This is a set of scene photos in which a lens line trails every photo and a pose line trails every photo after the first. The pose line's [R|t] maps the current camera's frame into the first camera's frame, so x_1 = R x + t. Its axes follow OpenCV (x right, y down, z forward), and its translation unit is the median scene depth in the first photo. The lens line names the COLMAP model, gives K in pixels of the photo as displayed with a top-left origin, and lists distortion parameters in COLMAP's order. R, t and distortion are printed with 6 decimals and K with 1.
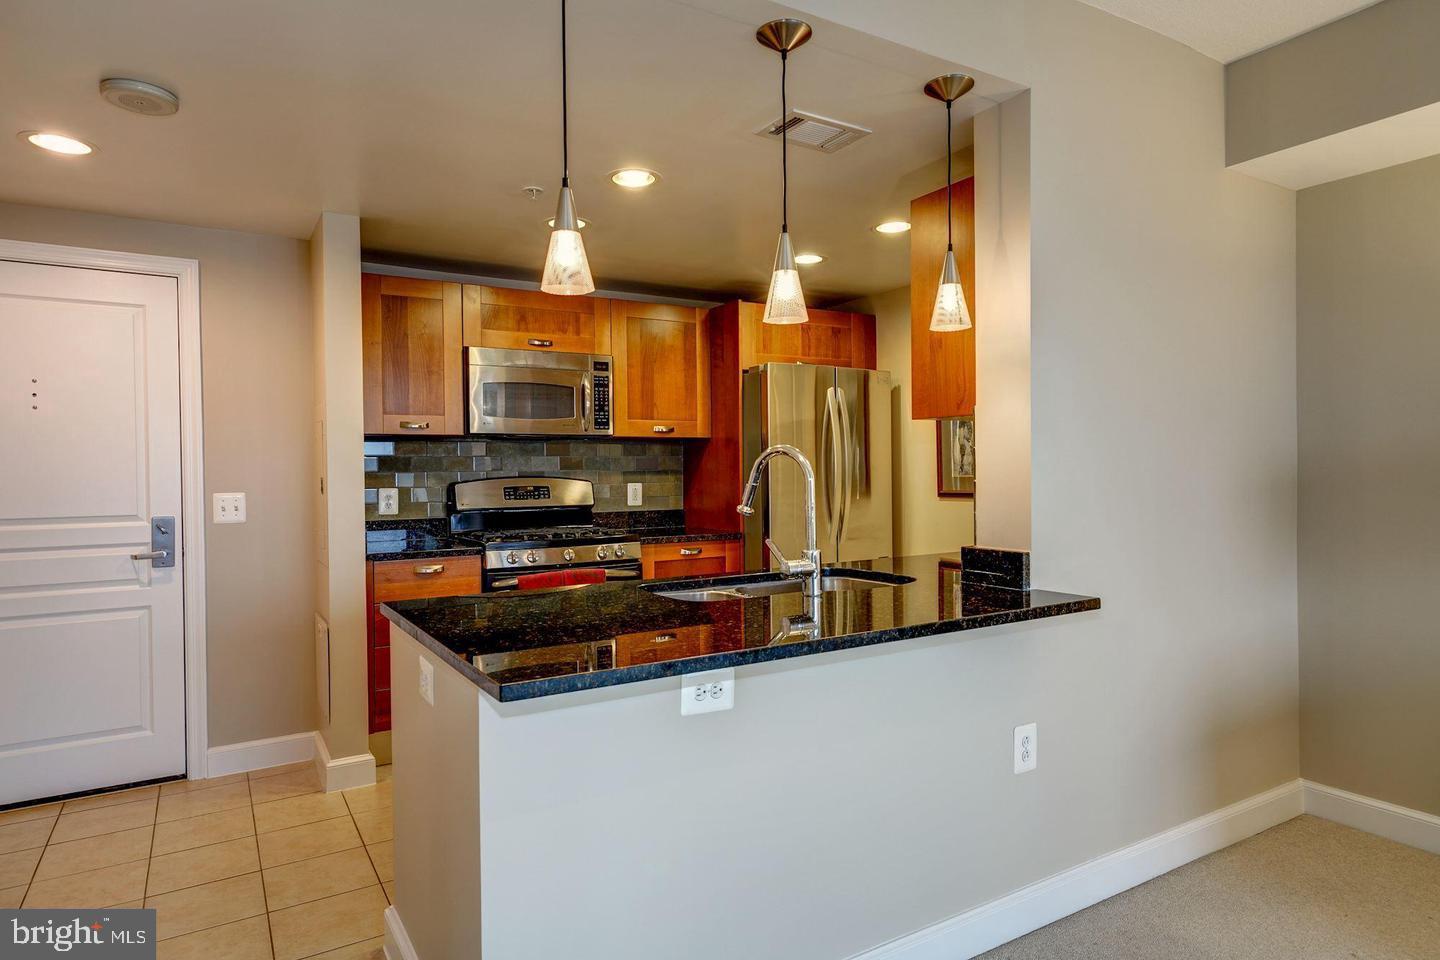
lens RADIAL K [[839.1, 0, 714.5], [0, 839.1, 473.8], [0, 0, 1]] dist [0.001473, -0.000382]
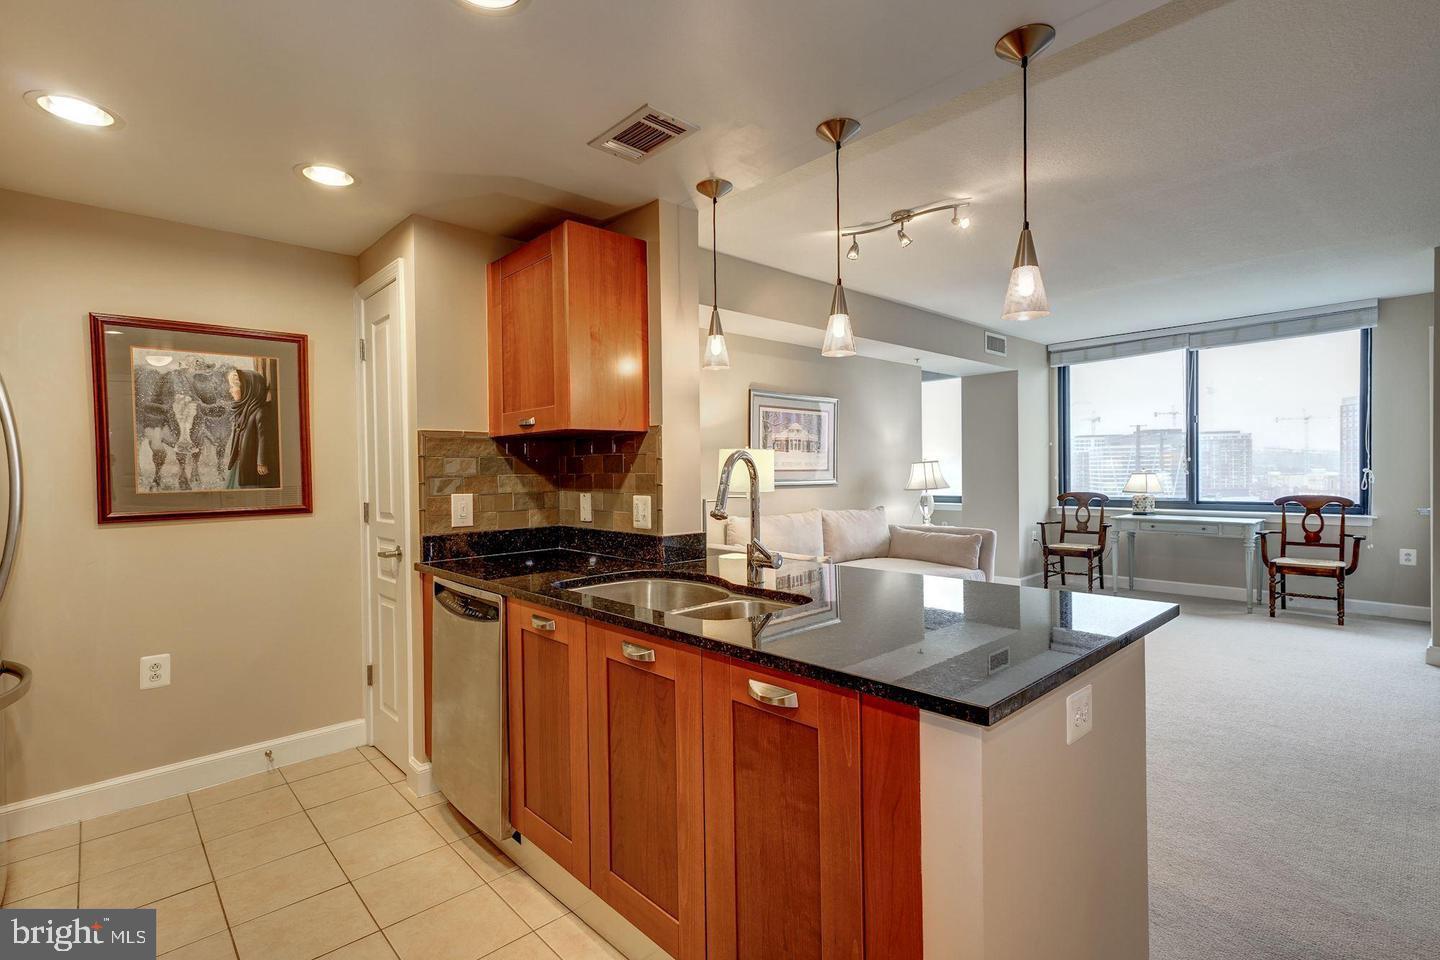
lens RADIAL K [[683.6, 0, 720.0], [0, 683.6, 480.0], [0, 0, 1]] dist [0.012017, 0.008351]
pose [[-0.198386, -0.001820, 0.980122, -0.418452], [0.021095, 0.999759, 0.006127, -0.001124], [-0.979897, 0.021891, -0.198300, 0.636635]]
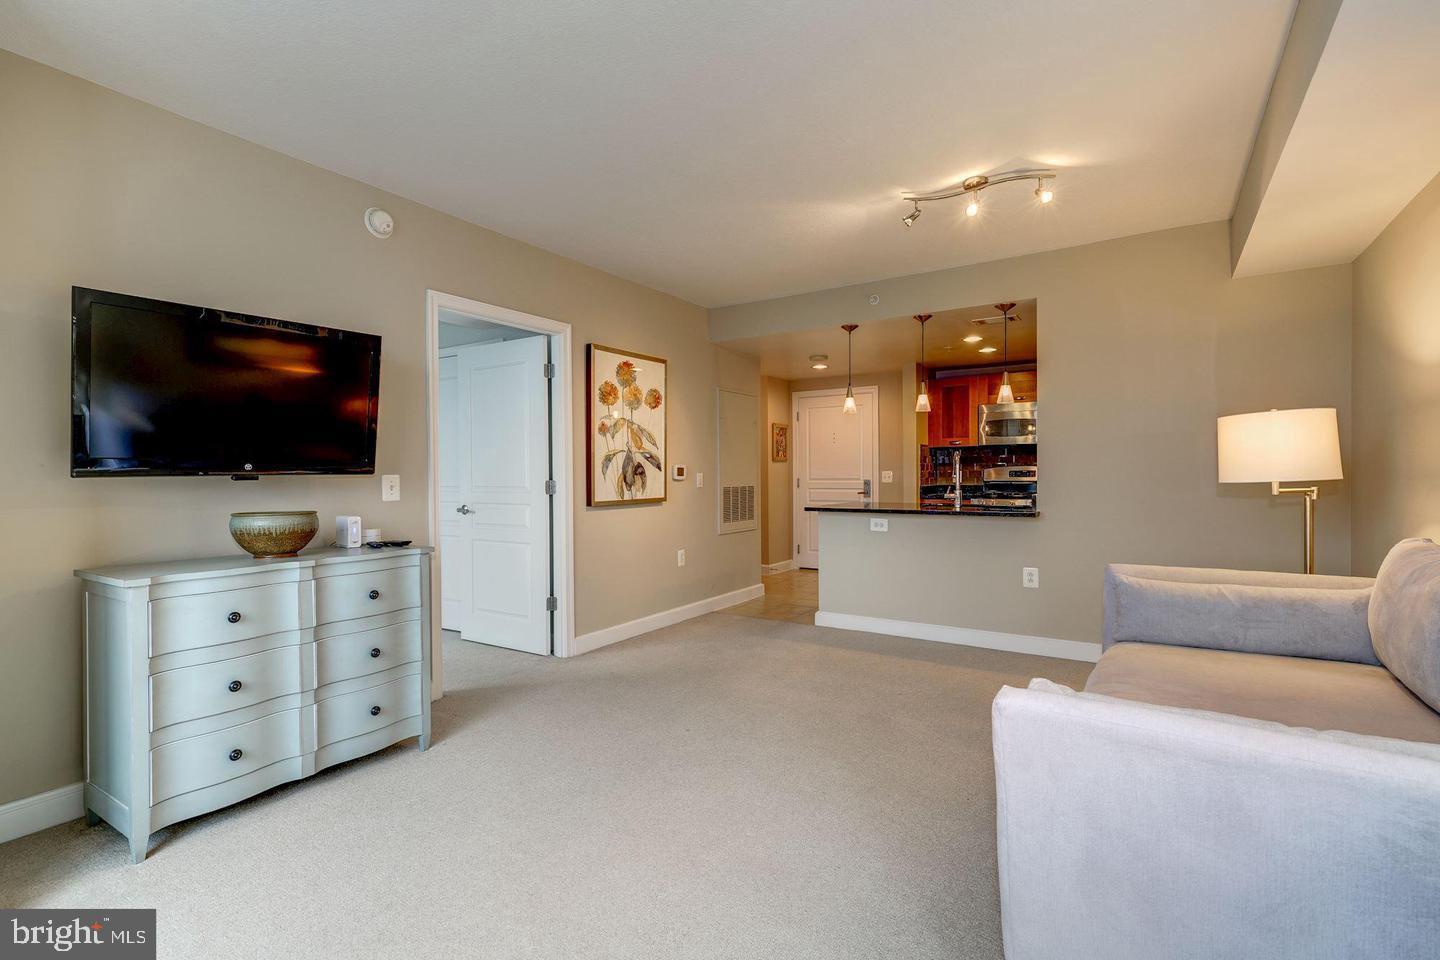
lens RADIAL K [[651.2, 0, 713.0], [0, 651.2, 473.5], [0, 0, 1]] dist [0.001037, 0.000216]
pose [[0.420975, 0.008766, -0.907030, 0.868719], [-0.002202, 0.999960, 0.008642, 0.010502], [0.907070, -0.001641, 0.420978, -0.305557]]
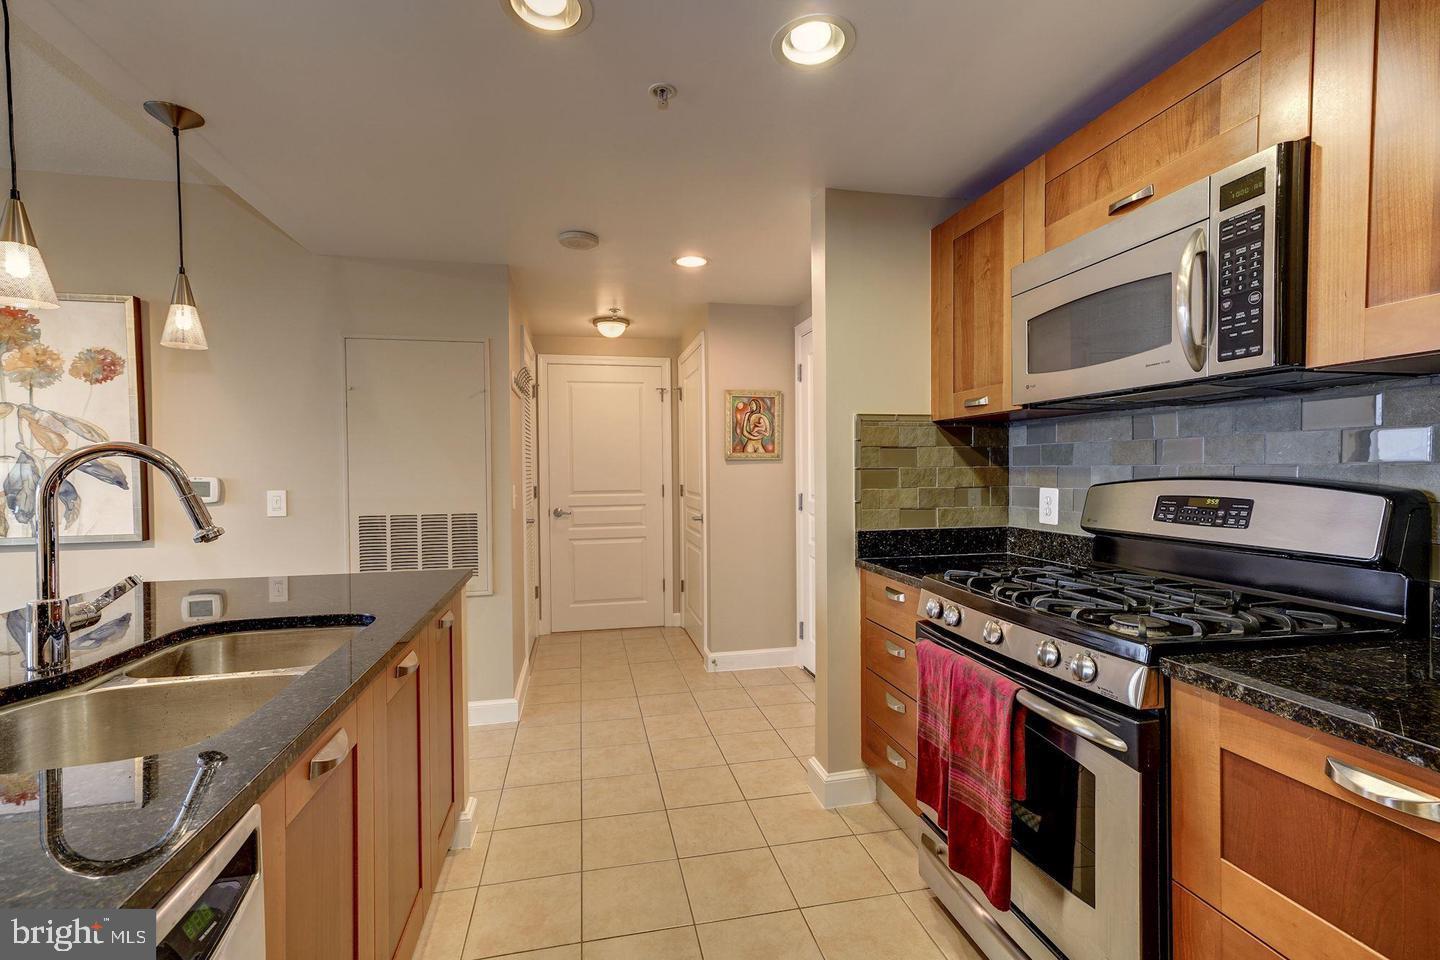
lens RADIAL K [[640.1, 0, 720.0], [0, 640.1, 480.0], [0, 0, 1]] dist [0.002380, 0.000523]
pose [[-0.330867, 0.029253, -0.943224, 0.218288], [0.006329, 0.999566, 0.028780, -0.007439], [0.943656, 0.003553, -0.330909, 0.871288]]
